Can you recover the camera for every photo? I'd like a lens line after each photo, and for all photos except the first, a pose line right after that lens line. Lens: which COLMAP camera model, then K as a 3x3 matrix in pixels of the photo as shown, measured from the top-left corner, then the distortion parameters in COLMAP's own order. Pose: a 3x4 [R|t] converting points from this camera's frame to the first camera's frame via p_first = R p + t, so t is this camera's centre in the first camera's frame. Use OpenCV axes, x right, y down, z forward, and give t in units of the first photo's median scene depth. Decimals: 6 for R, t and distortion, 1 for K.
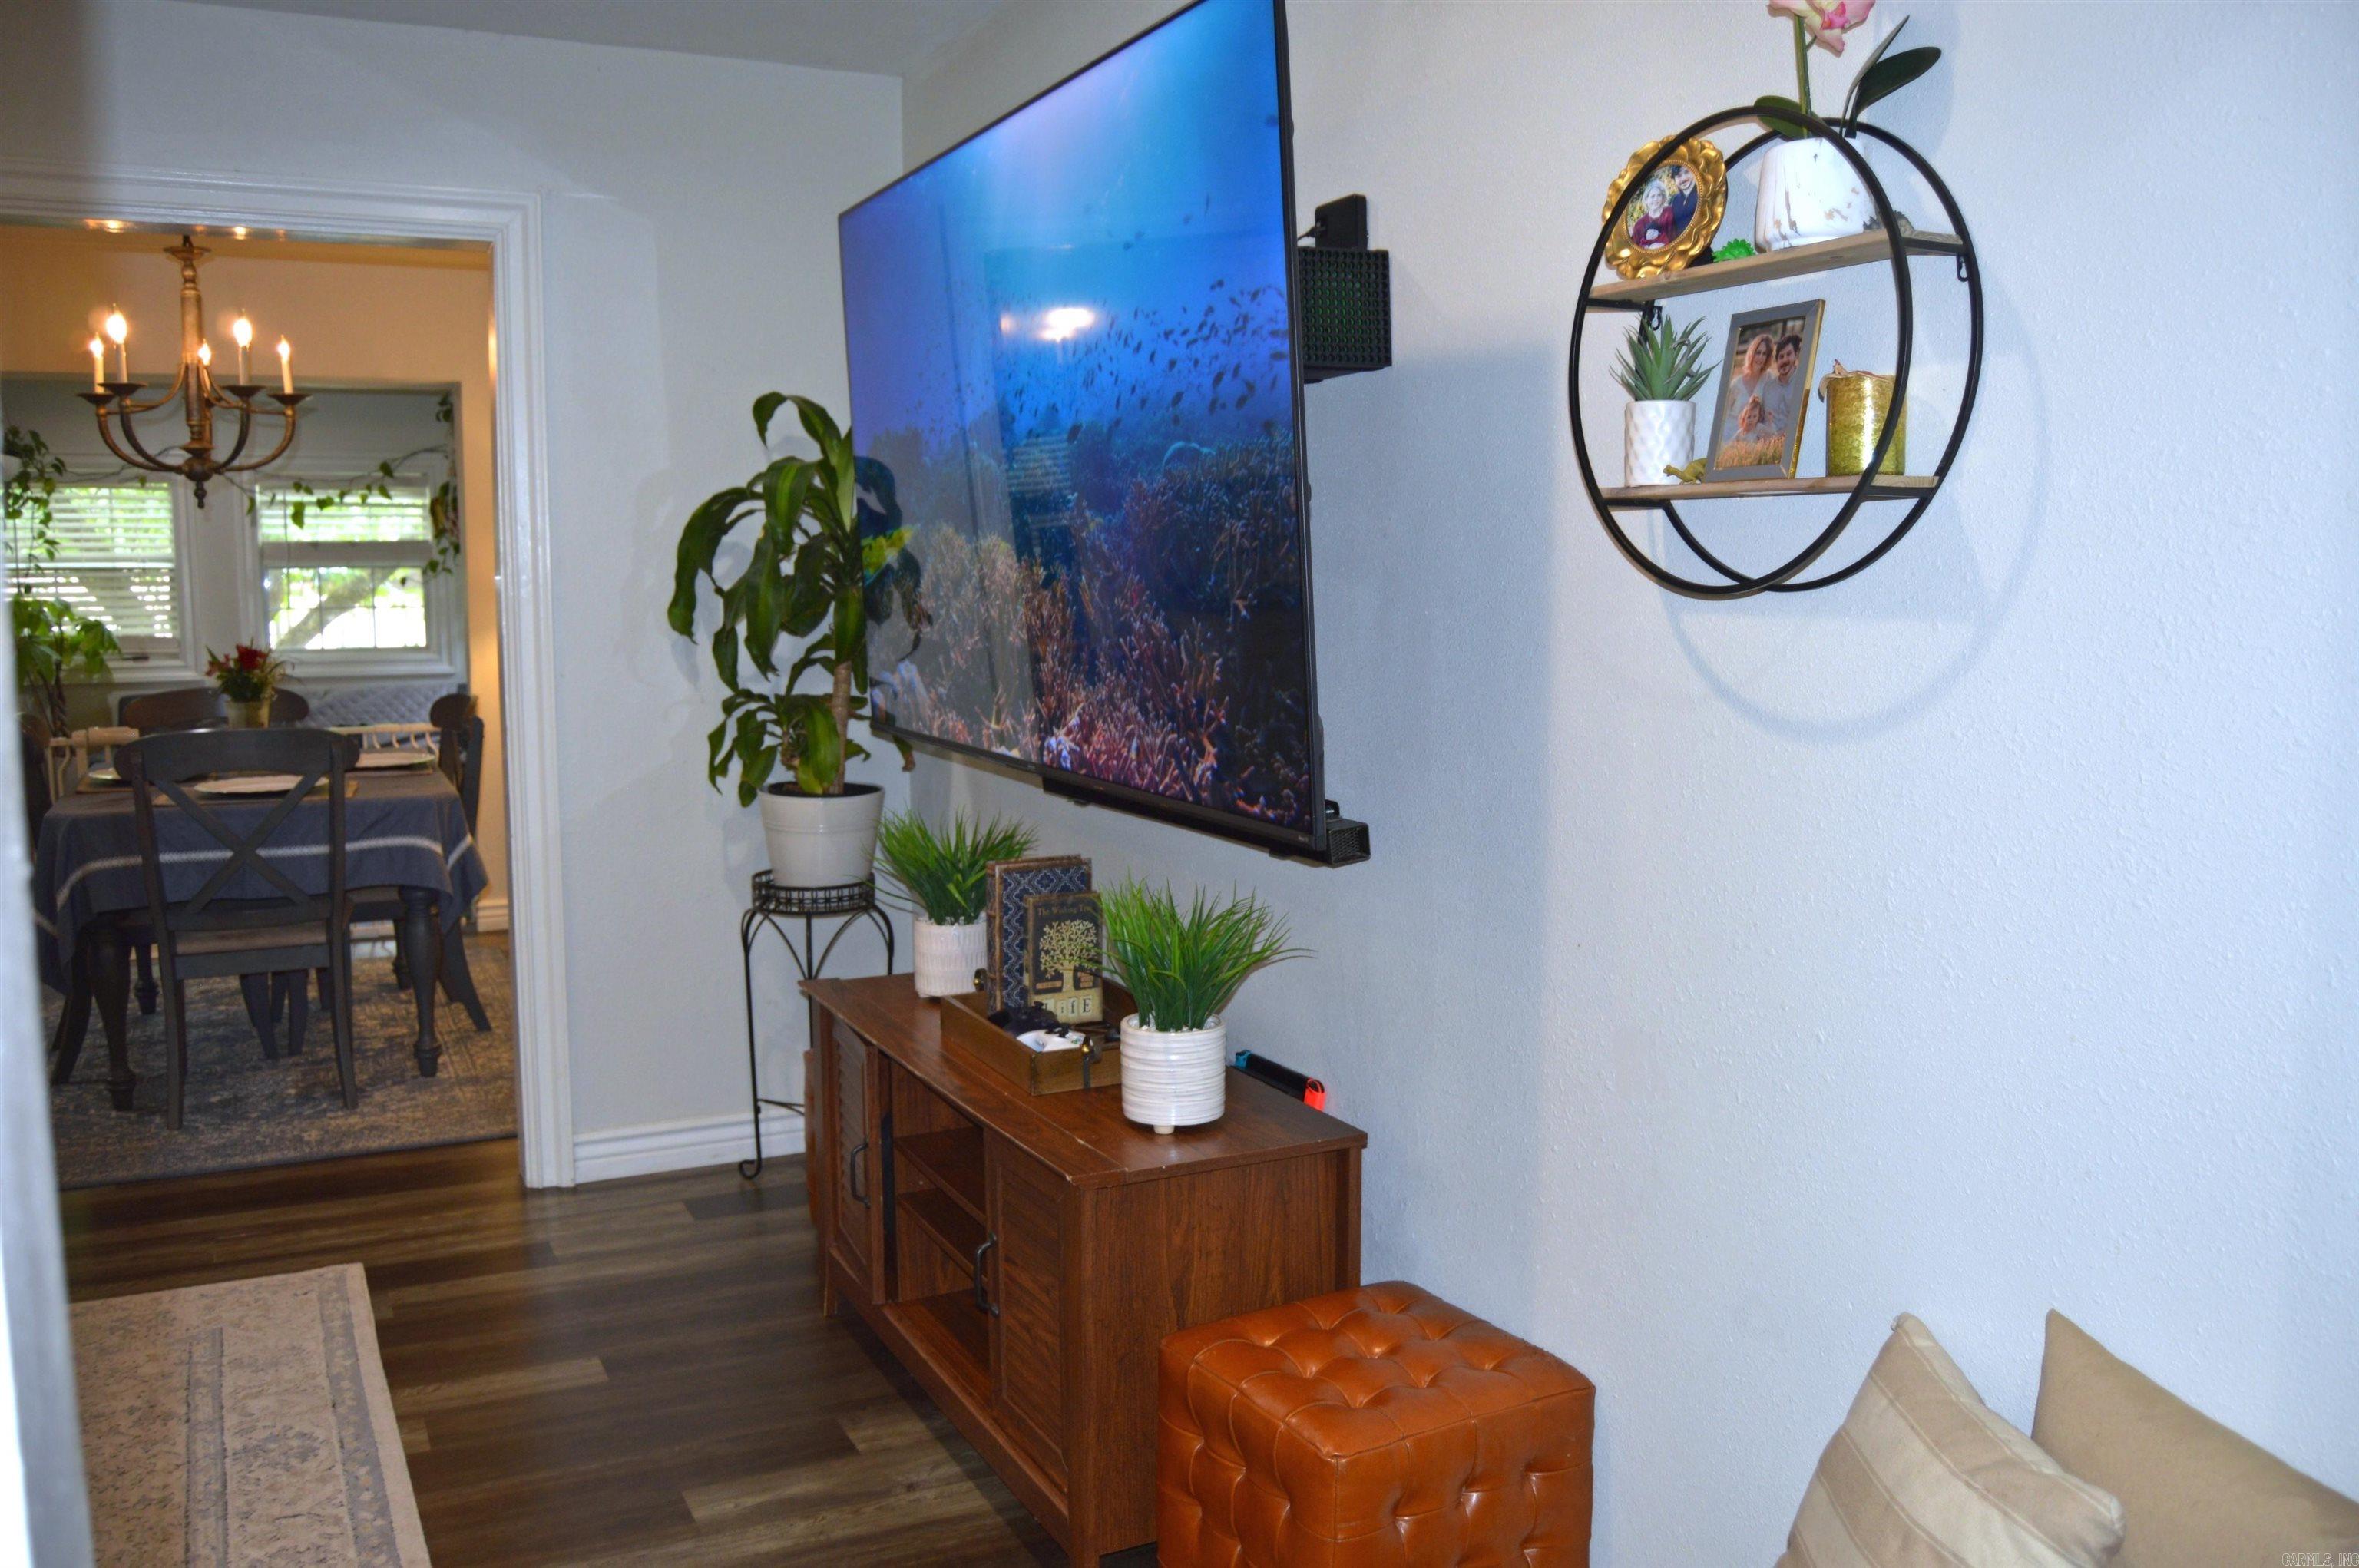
lens RADIAL K [[1858.7, 0, 1179.5], [0, 1858.7, 784.0], [0, 0, 1]] dist [-0.079817, 0.000145]
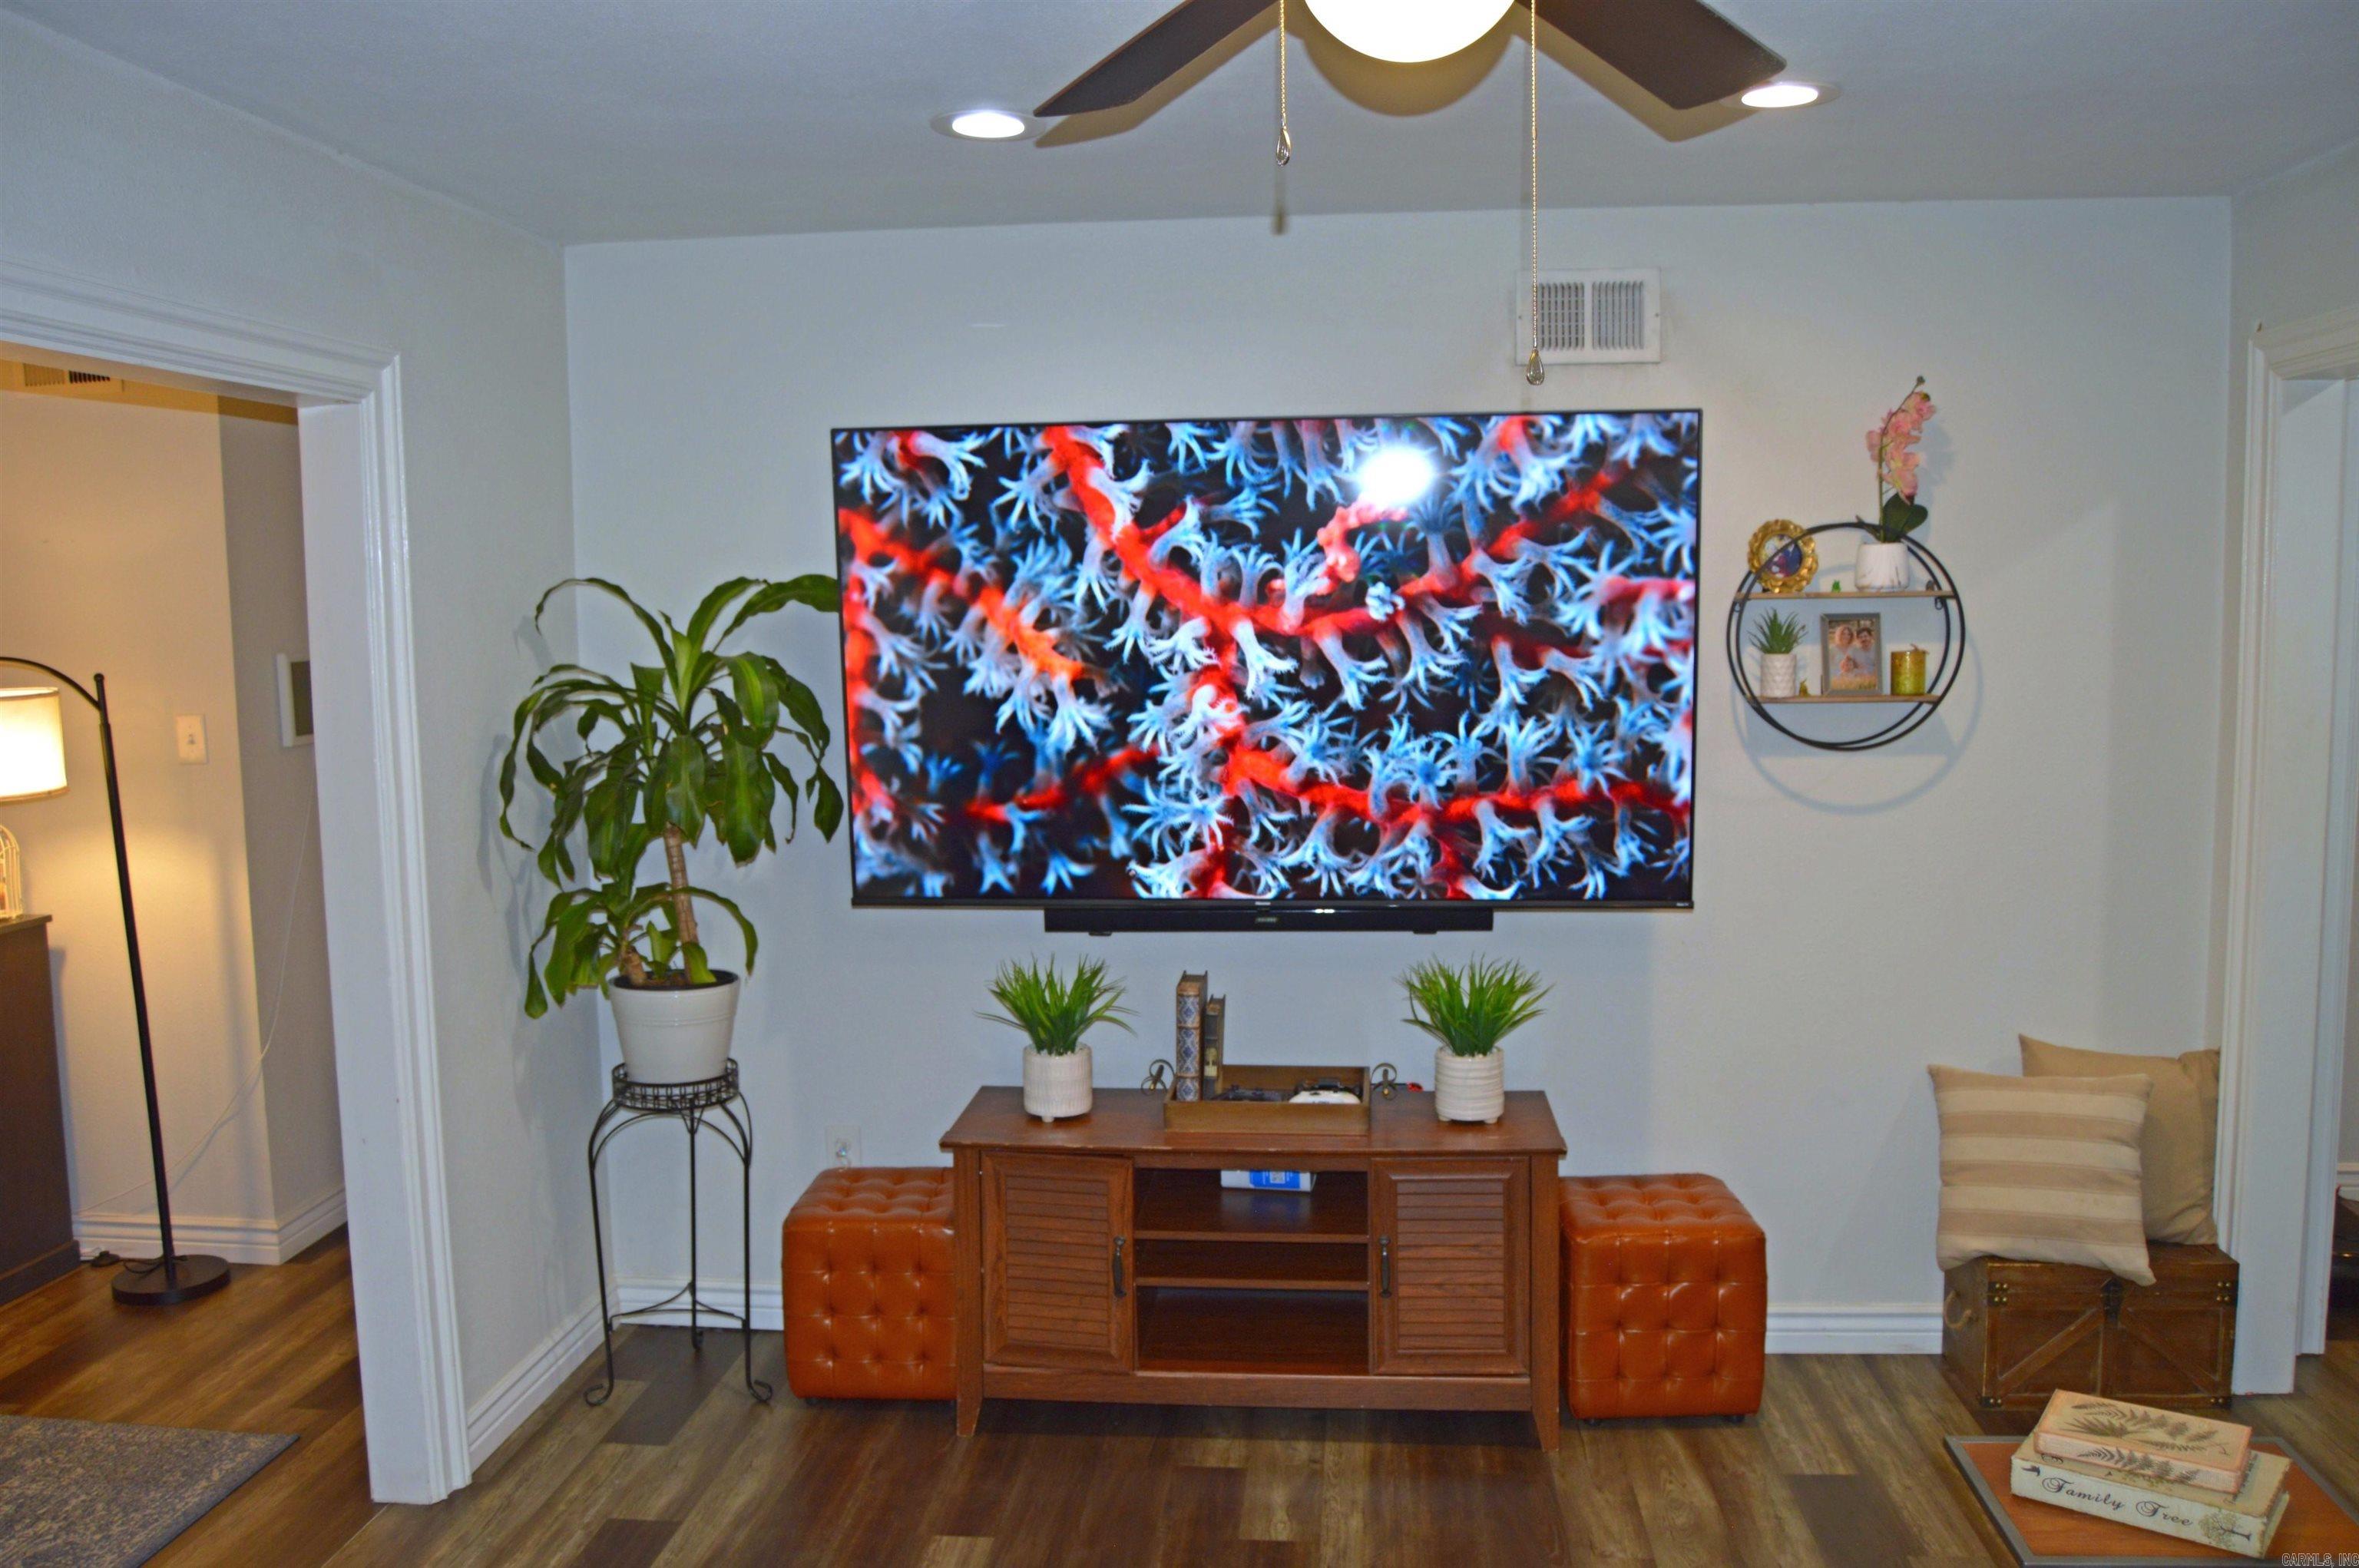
lens RADIAL K [[1858.7, 0, 1179.5], [0, 1858.7, 784.0], [0, 0, 1]] dist [-0.079817, 0.000145]
pose [[0.537767, -0.095257, 0.837695, -1.815554], [0.113412, 0.992739, 0.040082, -0.228552], [-0.835431, 0.073450, 0.544665, 0.489216]]
